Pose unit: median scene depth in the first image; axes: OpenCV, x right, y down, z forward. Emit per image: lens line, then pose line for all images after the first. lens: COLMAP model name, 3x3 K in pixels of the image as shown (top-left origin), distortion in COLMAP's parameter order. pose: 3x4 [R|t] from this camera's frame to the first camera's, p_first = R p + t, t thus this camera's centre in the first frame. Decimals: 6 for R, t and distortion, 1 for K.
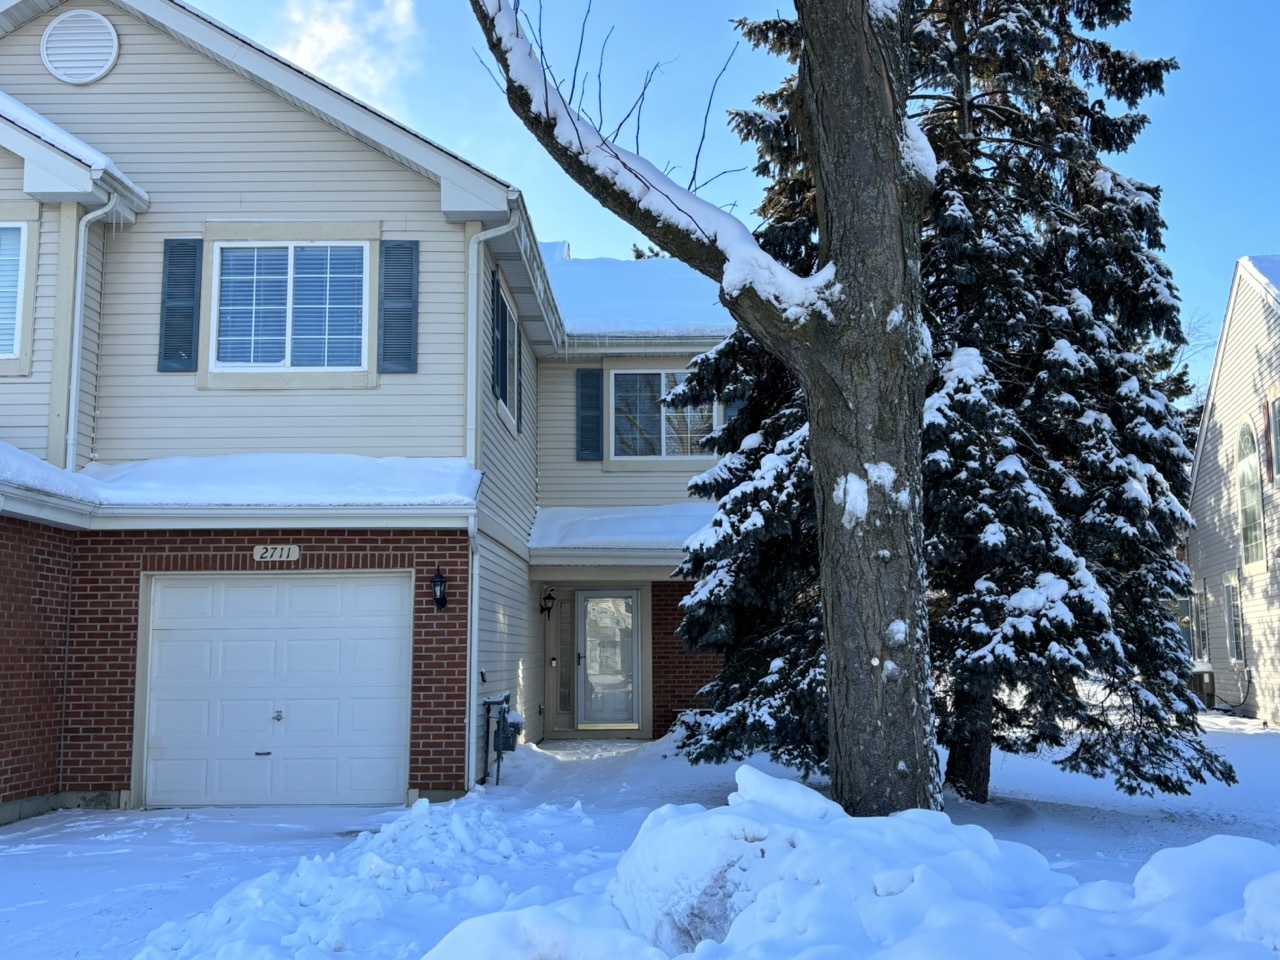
lens RADIAL K [[1277.4, 0, 641.6], [0, 1277.4, 480.4], [0, 0, 1]] dist [0.072704, 0.000000]
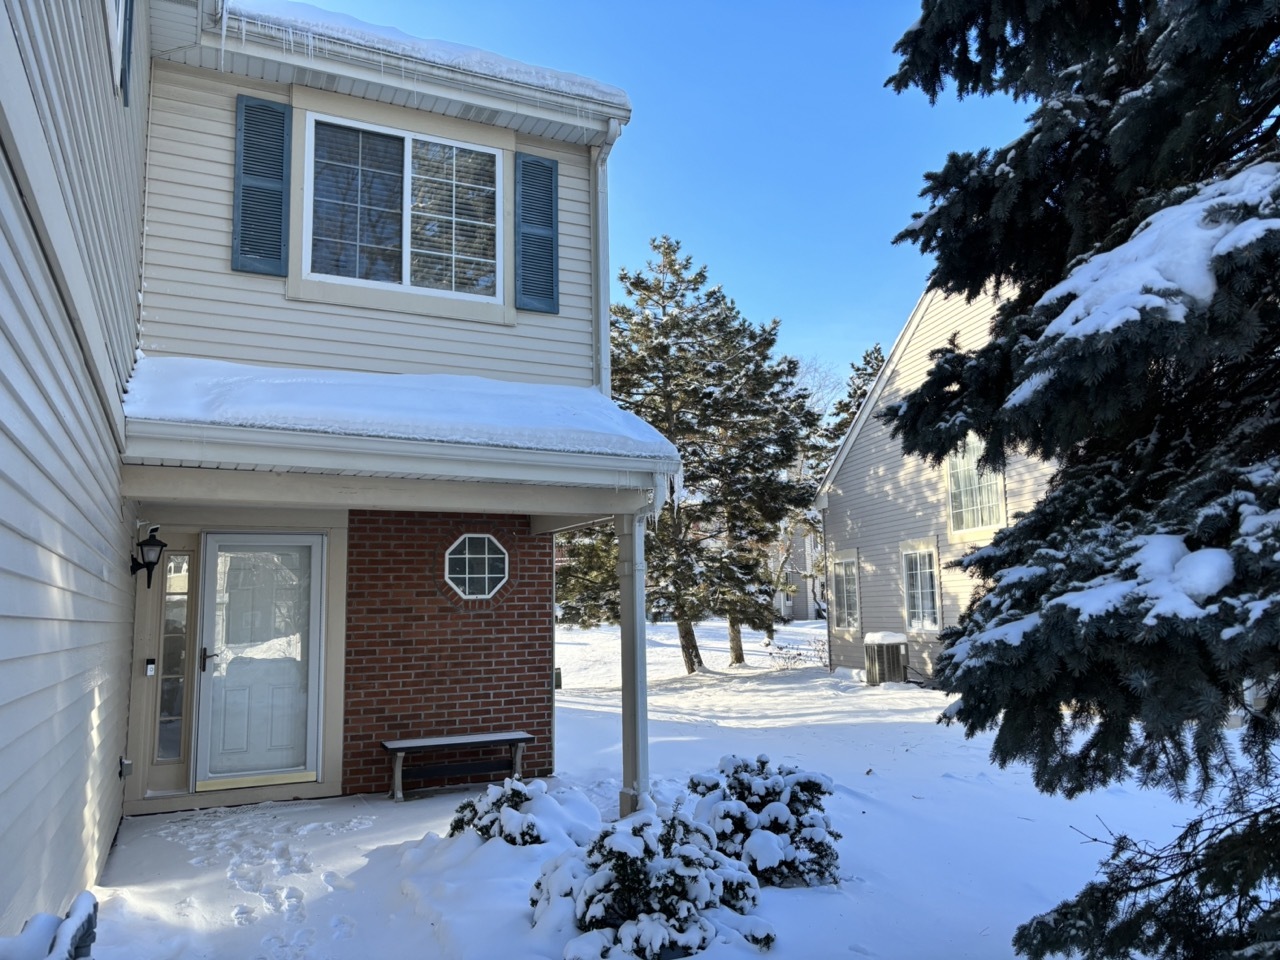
lens RADIAL K [[963.2, 0, 654.4], [0, 963.2, 497.9], [0, 0, 1]] dist [0.035555, -0.048579]
pose [[0.892657, 0.045015, 0.448484, -0.111697], [-0.049526, 0.998771, -0.001673, 0.107497], [-0.448008, -0.020718, 0.893789, 0.943317]]
